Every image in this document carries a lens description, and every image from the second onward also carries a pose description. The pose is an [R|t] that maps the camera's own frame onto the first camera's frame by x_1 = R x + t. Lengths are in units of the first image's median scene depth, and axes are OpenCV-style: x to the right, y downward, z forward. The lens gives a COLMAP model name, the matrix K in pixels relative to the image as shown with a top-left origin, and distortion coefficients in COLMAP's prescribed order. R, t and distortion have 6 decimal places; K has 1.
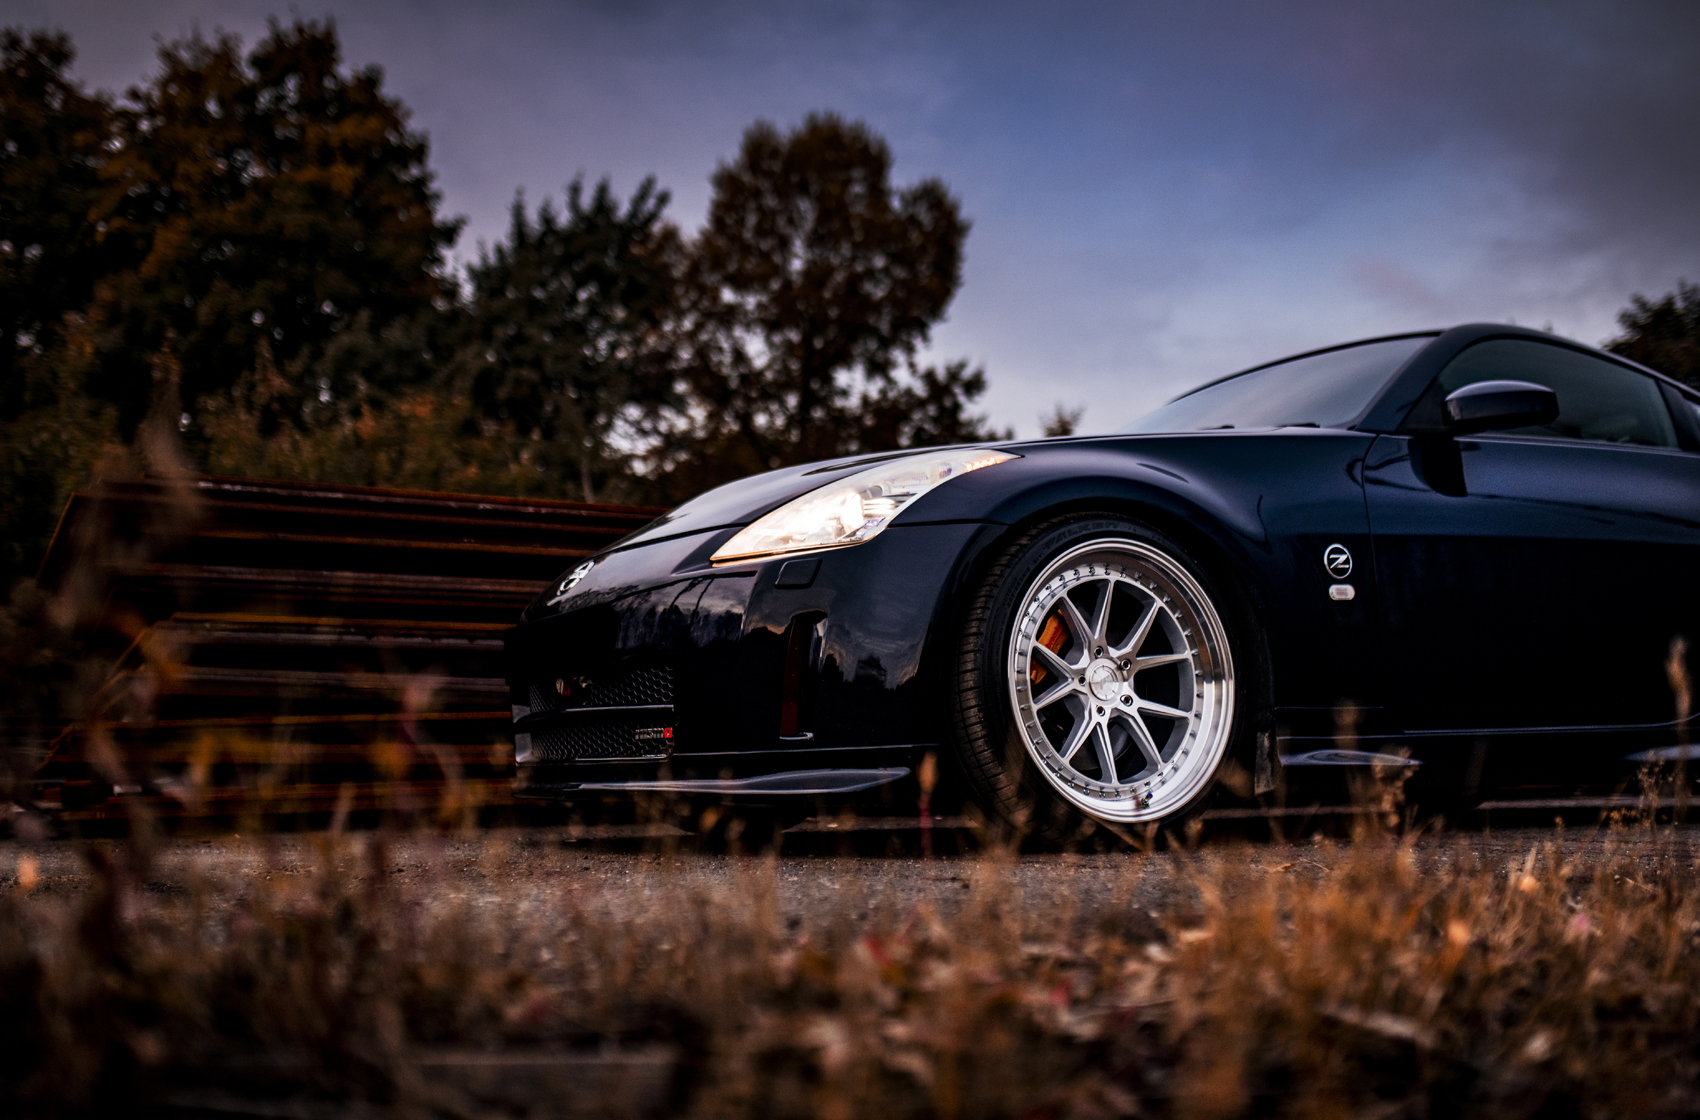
lens RADIAL K [[1704.5, 0, 850.0], [0, 1704.5, 560.0], [0, 0, 1]] dist [0.010592, 0.009372]
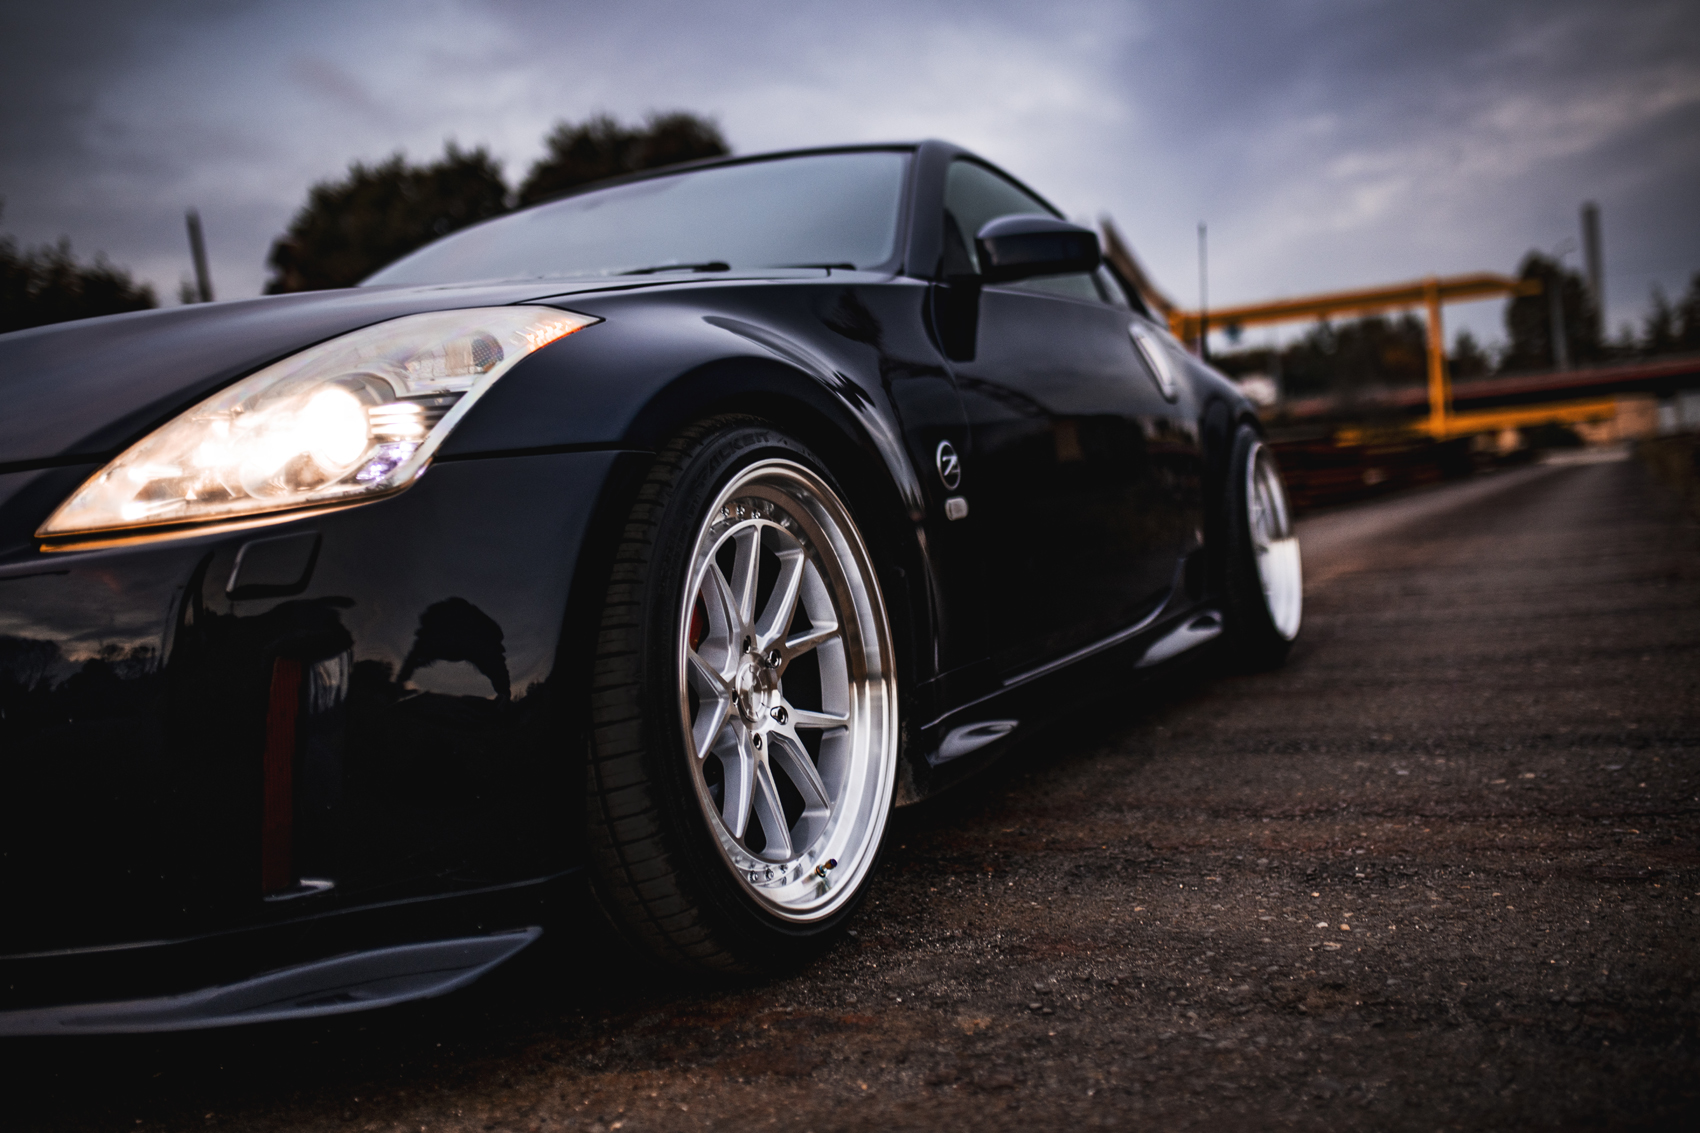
lens RADIAL K [[1660.3, 0, 849.1], [0, 1660.3, 507.4], [0, 0, 1]] dist [-0.019002, -0.013675]
pose [[0.816533, -0.061415, 0.574022, -0.162160], [0.011904, 0.995905, 0.089619, -0.048081], [-0.577176, -0.066343, 0.813921, 0.494340]]
